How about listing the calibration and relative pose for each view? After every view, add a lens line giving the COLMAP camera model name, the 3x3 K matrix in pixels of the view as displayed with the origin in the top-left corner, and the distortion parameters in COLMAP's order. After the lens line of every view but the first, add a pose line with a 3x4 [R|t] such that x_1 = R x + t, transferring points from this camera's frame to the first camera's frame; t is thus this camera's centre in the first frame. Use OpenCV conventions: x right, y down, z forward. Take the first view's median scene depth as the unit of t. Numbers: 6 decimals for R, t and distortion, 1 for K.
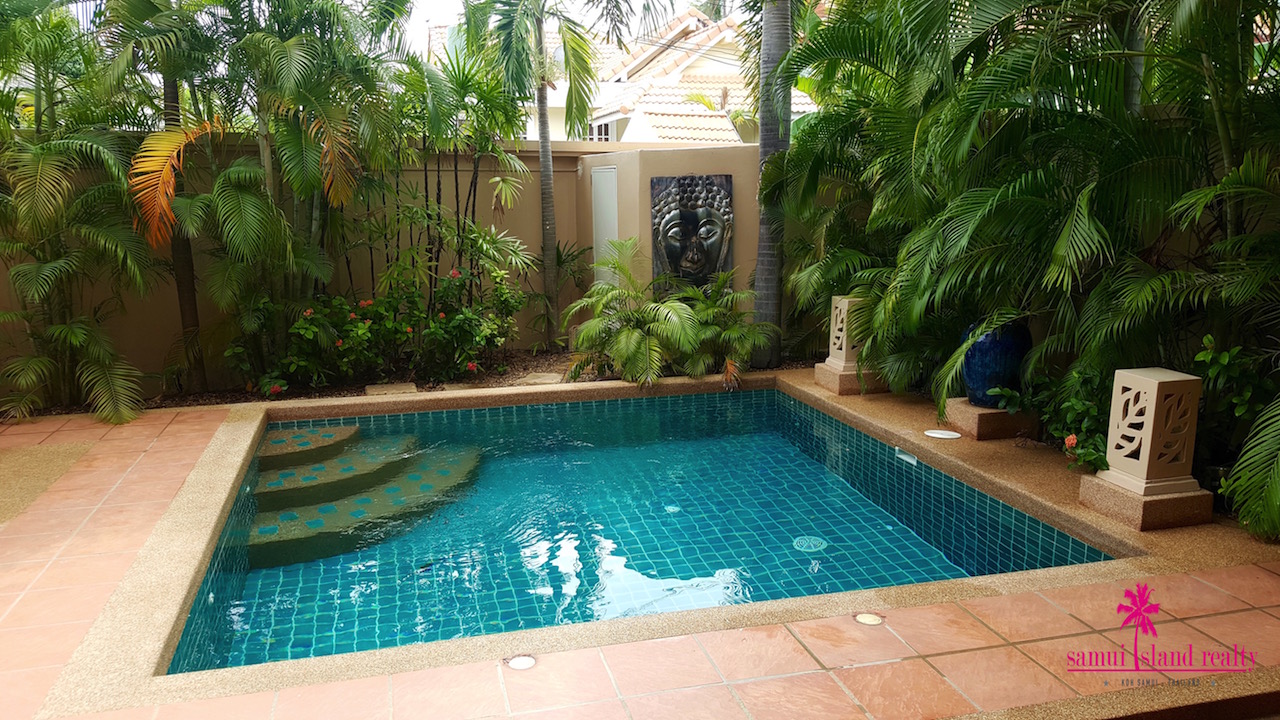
lens RADIAL K [[951.1, 0, 601.9], [0, 951.1, 369.6], [0, 0, 1]] dist [0.078452, -0.103201]
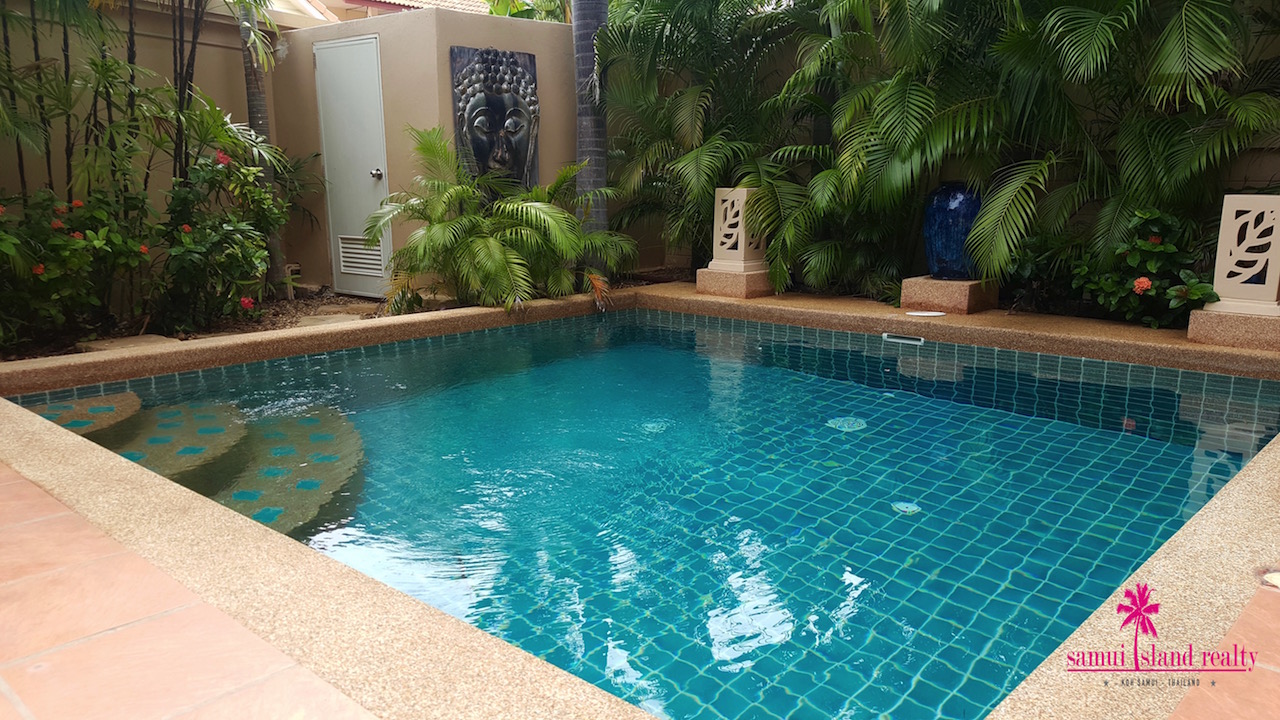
lens RADIAL K [[951.1, 0, 645.2], [0, 951.1, 389.0], [0, 0, 1]] dist [0.078452, -0.103201]
pose [[0.837815, -0.110934, 0.534565, -0.284252], [0.096926, 0.993808, 0.054326, 0.049211], [-0.537281, 0.006298, 0.843379, 0.293169]]
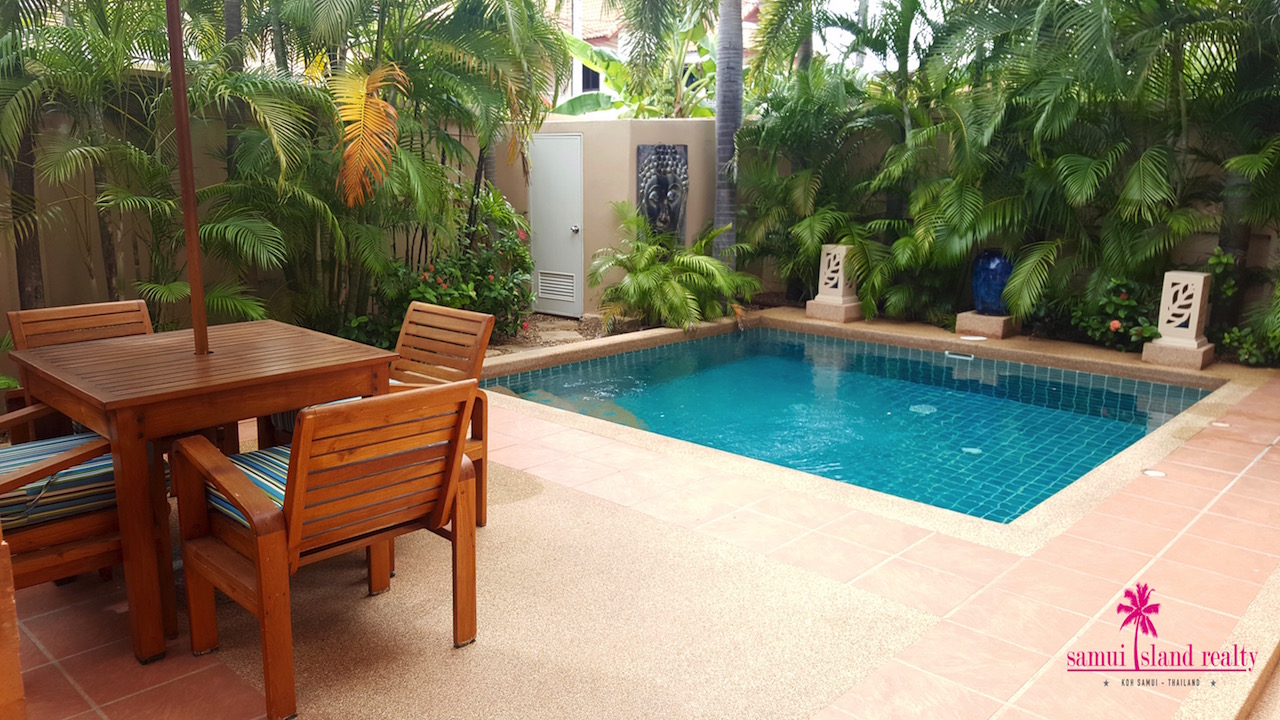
lens RADIAL K [[951.1, 0, 642.7], [0, 951.1, 377.9], [0, 0, 1]] dist [0.078452, -0.103201]
pose [[0.842791, -0.099760, 0.528915, -0.603506], [0.084715, 0.995011, 0.052685, 0.008977], [-0.531532, 0.000405, 0.847038, 0.071685]]
